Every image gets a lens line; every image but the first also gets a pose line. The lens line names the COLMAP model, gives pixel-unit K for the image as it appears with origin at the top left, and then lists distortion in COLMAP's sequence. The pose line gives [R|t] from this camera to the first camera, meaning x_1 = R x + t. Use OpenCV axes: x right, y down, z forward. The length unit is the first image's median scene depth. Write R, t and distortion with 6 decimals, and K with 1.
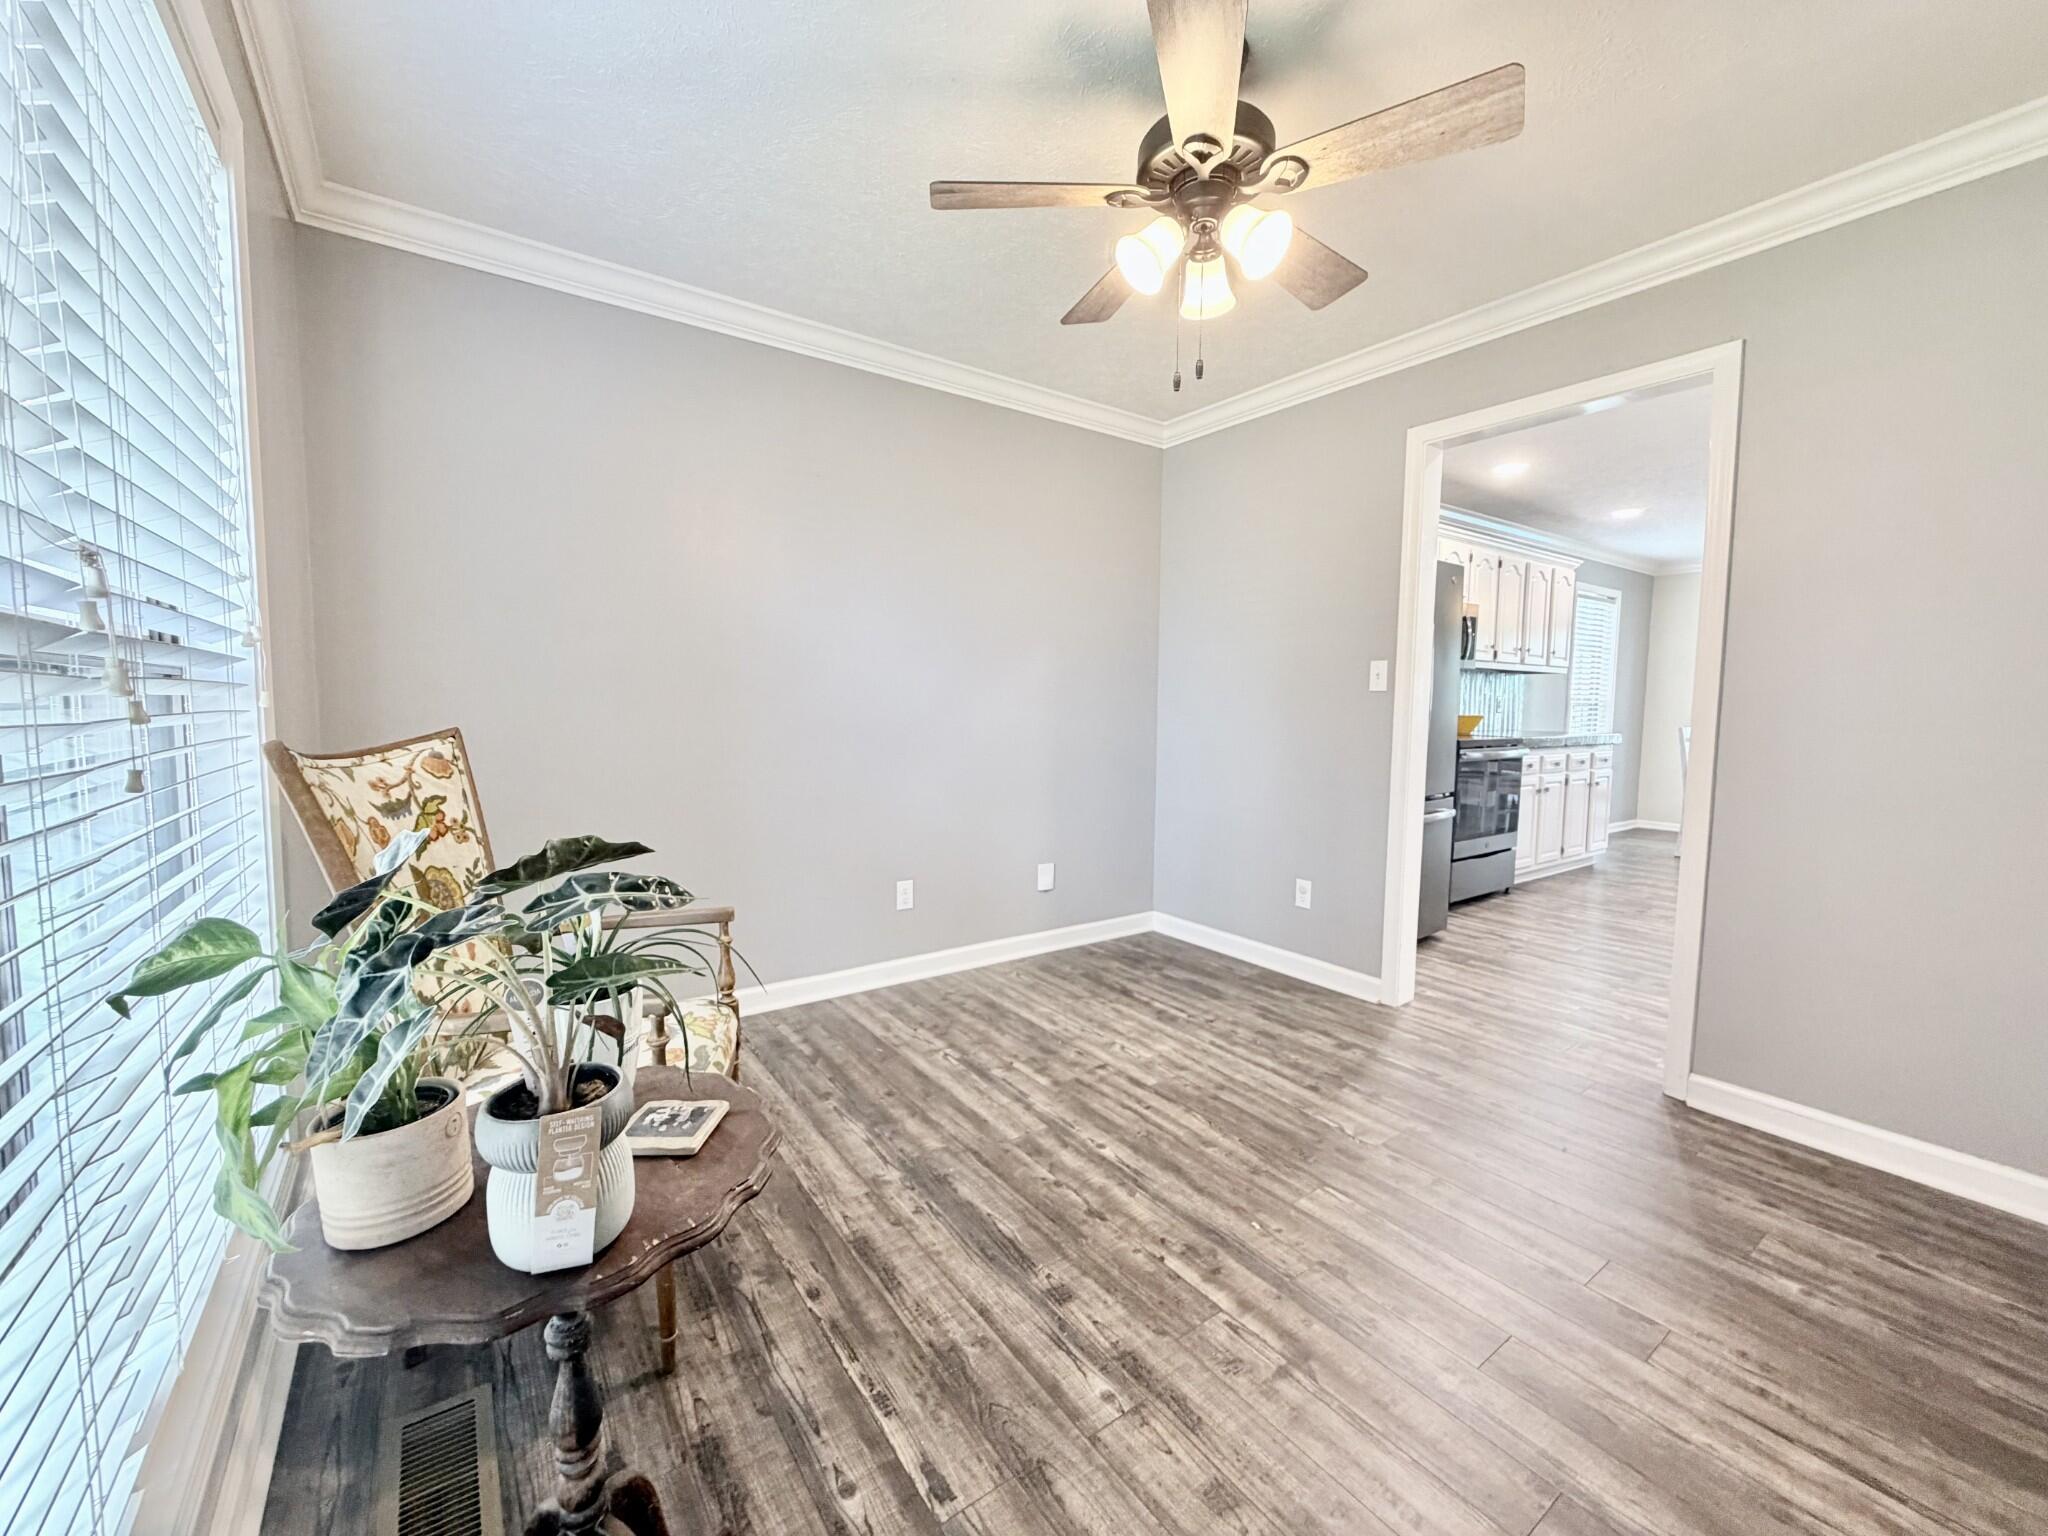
lens RADIAL K [[814.3, 0, 1024.0], [0, 814.3, 768.0], [0, 0, 1]] dist [-0.000041, 0.000047]
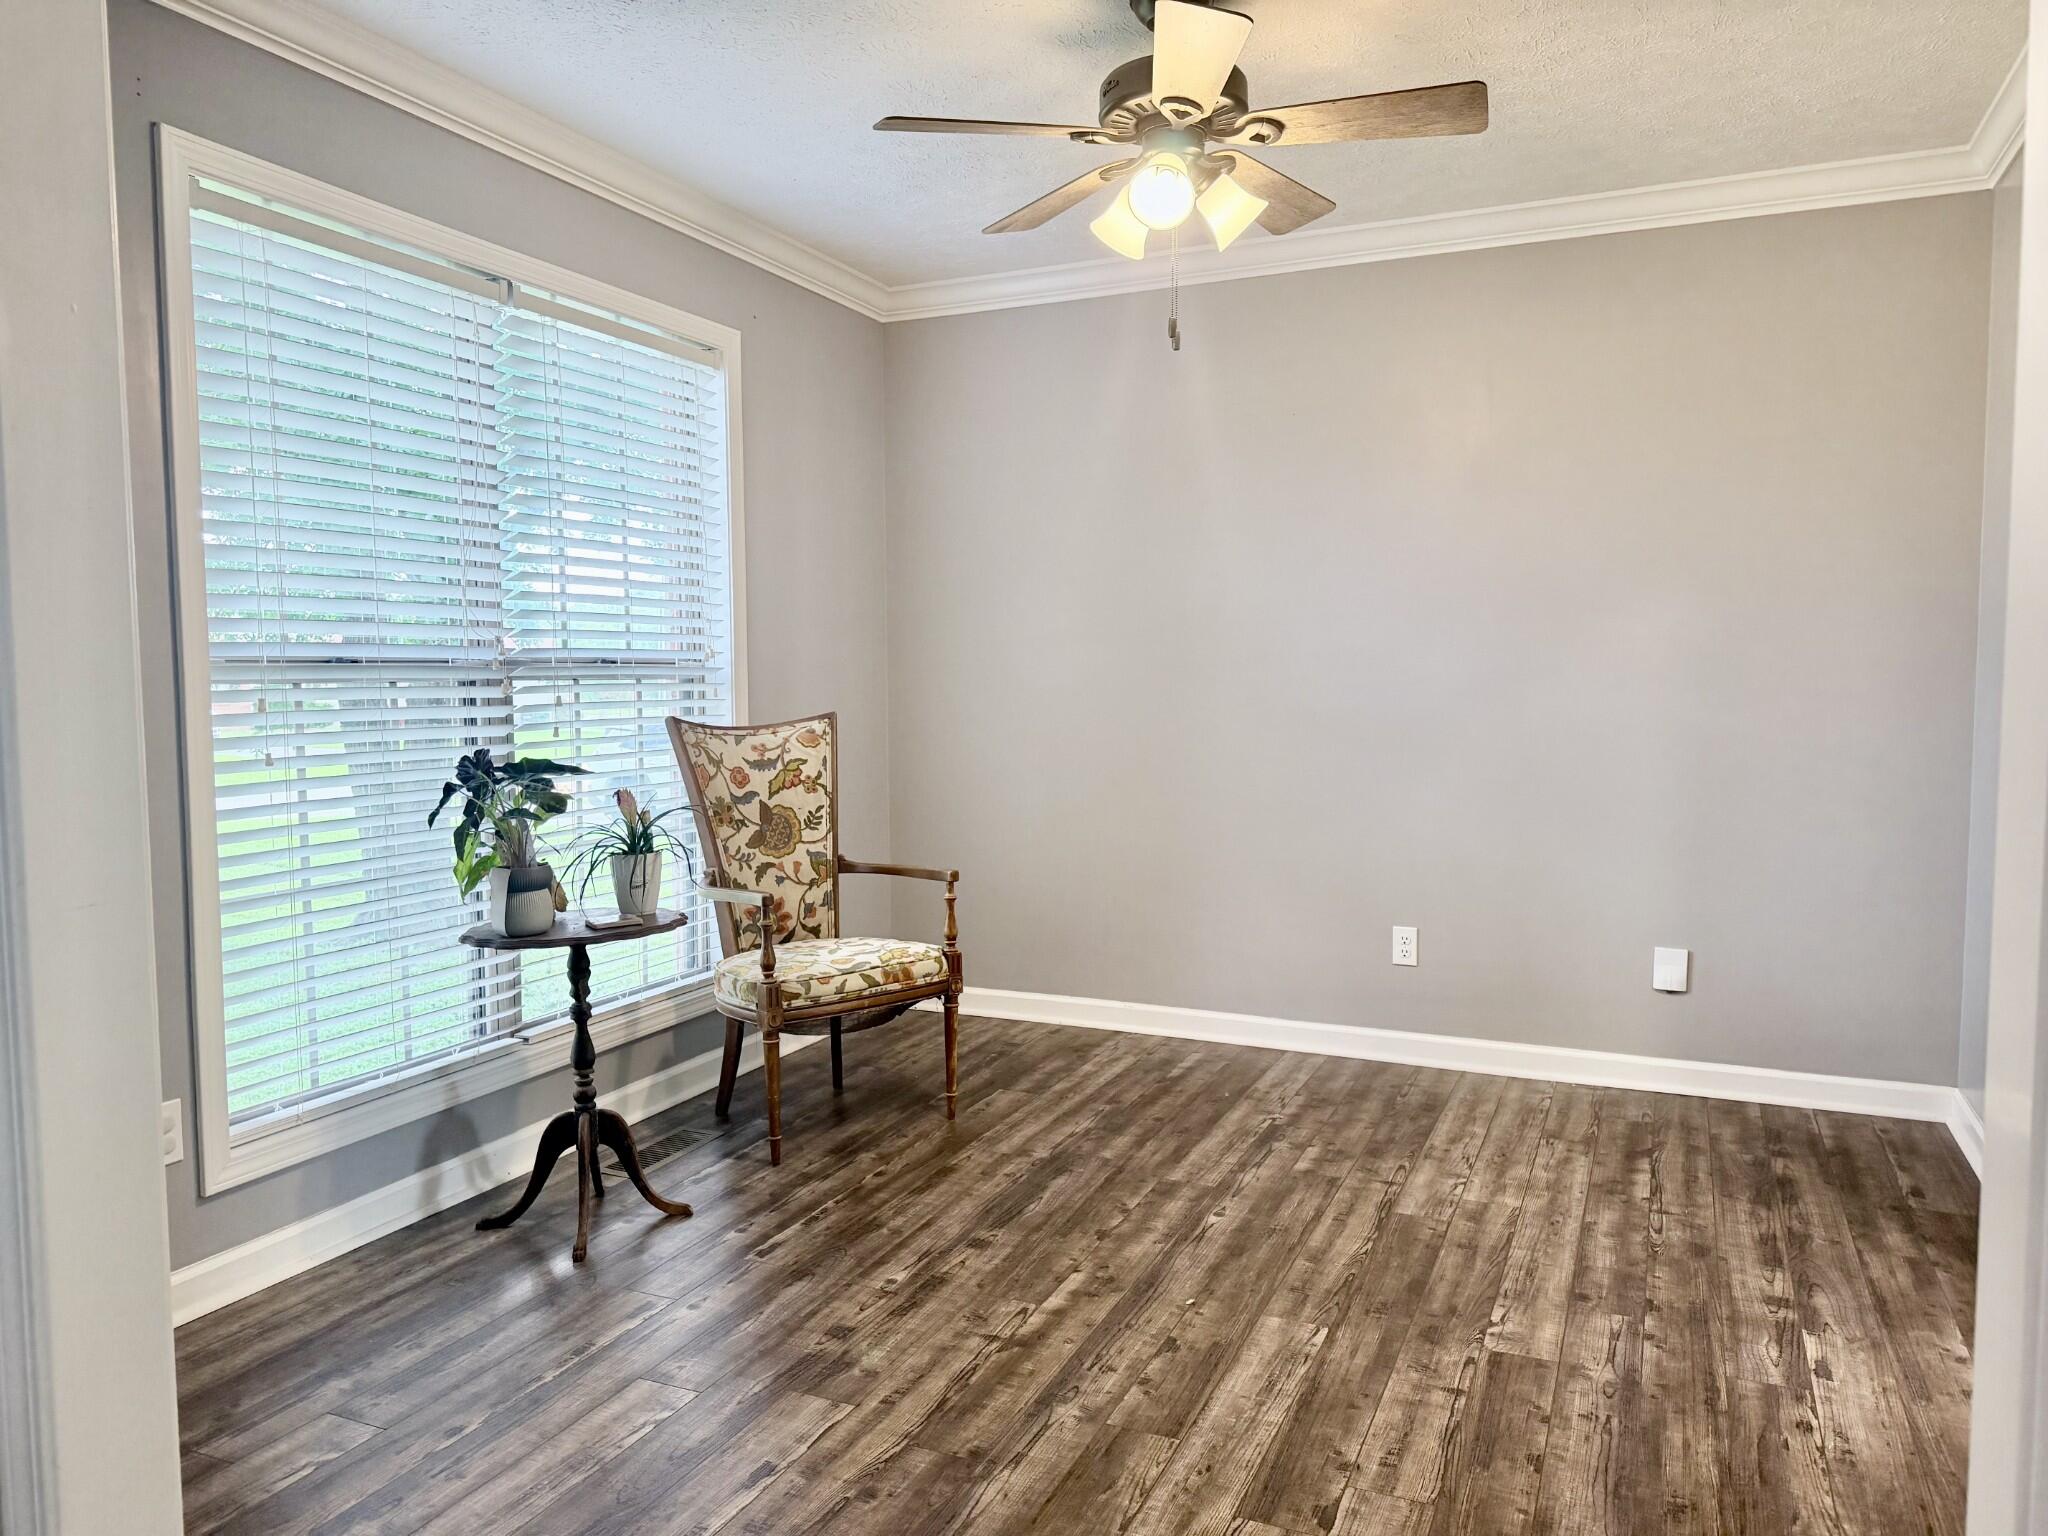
lens RADIAL K [[1447.2, 0, 1024.0], [0, 1447.2, 768.0], [0, 0, 1]] dist [0.157726, -0.271509]
pose [[0.493832, 0.041706, -0.868557, 1.257027], [-0.056816, 0.998262, 0.015630, -0.008995], [0.867699, 0.041630, 0.495343, 0.050025]]
